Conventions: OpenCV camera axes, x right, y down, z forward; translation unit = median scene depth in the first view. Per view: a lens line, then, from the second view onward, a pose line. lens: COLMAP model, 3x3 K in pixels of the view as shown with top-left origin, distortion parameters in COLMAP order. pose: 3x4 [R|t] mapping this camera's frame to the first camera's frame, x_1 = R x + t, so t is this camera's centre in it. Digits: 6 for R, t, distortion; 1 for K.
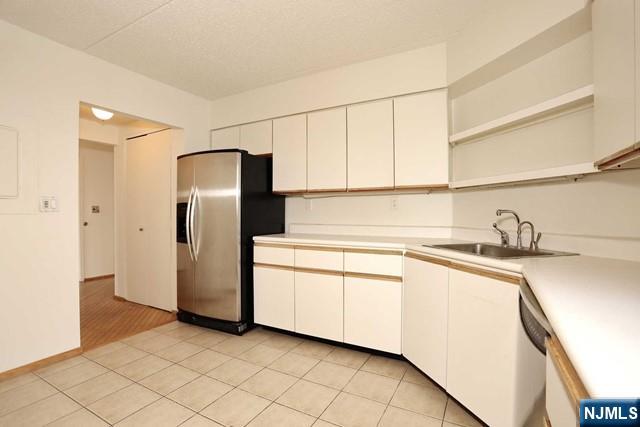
lens RADIAL K [[303.6, 0, 320.0], [0, 303.6, 213.5], [0, 0, 1]] dist [-0.056638, 0.000446]
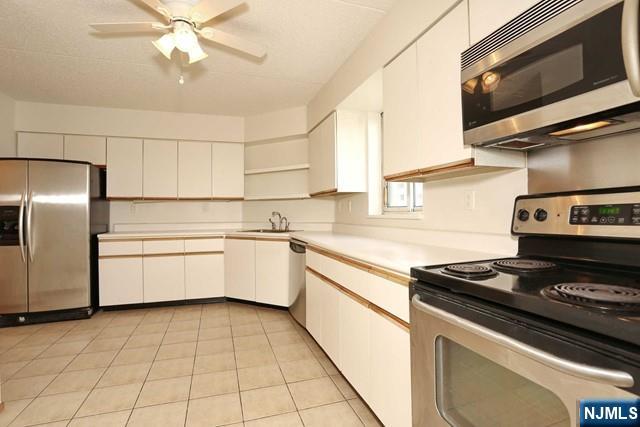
lens RADIAL K [[303.6, 0, 320.0], [0, 303.6, 213.5], [0, 0, 1]] dist [-0.056638, 0.000446]
pose [[0.678216, -0.009253, 0.734804, -0.522372], [0.010272, 0.999942, 0.003110, -0.002916], [-0.734791, 0.005439, 0.678272, -0.486959]]
